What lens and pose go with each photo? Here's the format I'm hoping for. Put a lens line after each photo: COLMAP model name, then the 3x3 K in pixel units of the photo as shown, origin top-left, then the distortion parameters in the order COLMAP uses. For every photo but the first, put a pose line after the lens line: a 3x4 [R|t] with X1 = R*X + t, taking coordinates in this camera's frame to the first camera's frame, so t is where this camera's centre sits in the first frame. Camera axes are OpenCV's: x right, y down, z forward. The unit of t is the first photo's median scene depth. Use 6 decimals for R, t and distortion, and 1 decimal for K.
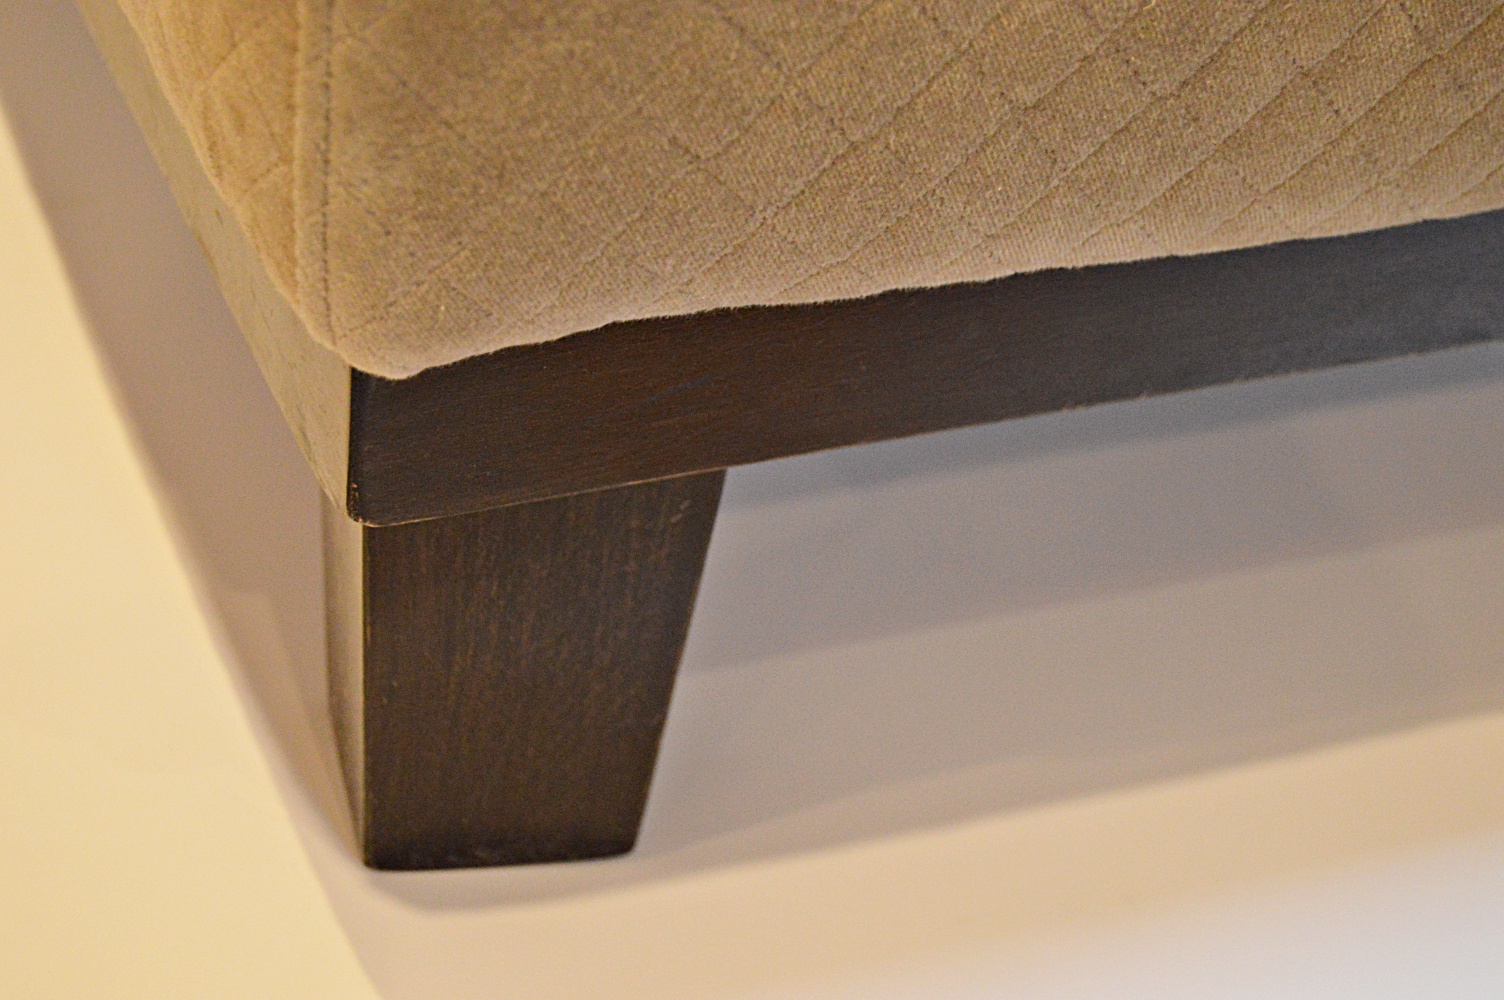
lens RADIAL K [[2958.5, 0, 748.9], [0, 2958.5, 501.6], [0, 0, 1]] dist [-0.001188, 0.000000]
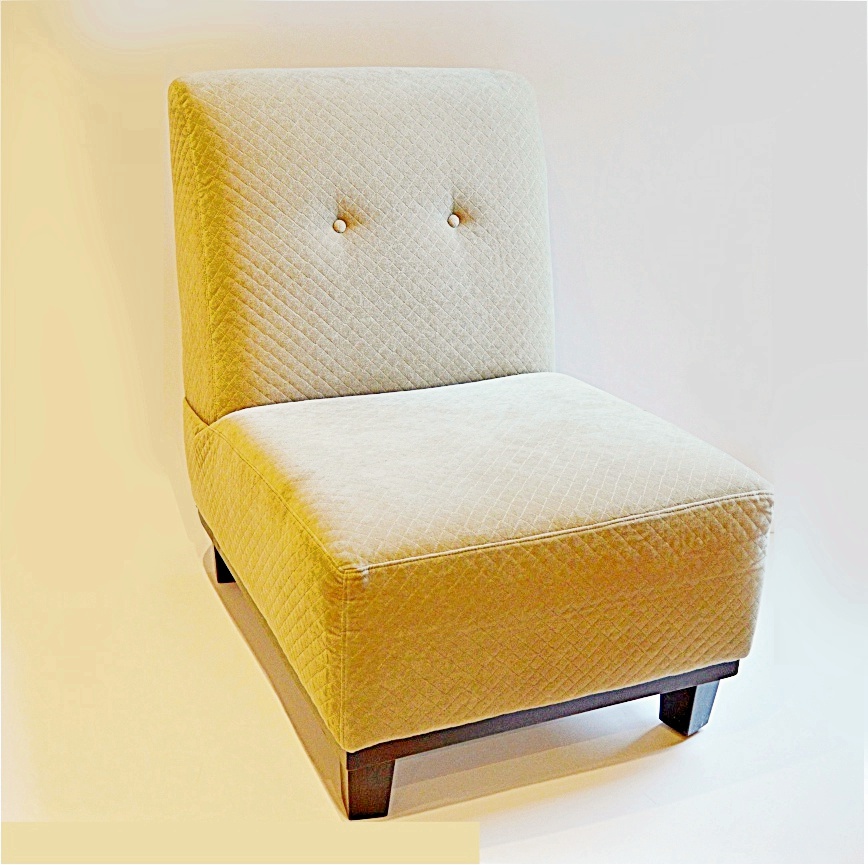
lens RADIAL K [[1164.6, 0, 425.7], [0, 1164.6, 426.1], [0, 0, 1]] dist [-0.029916, 0.000000]
pose [[0.997461, -0.069405, -0.015975, 0.198608], [0.063339, 0.967039, -0.246623, -0.110213], [0.032565, 0.244985, 0.968980, -2.341485]]
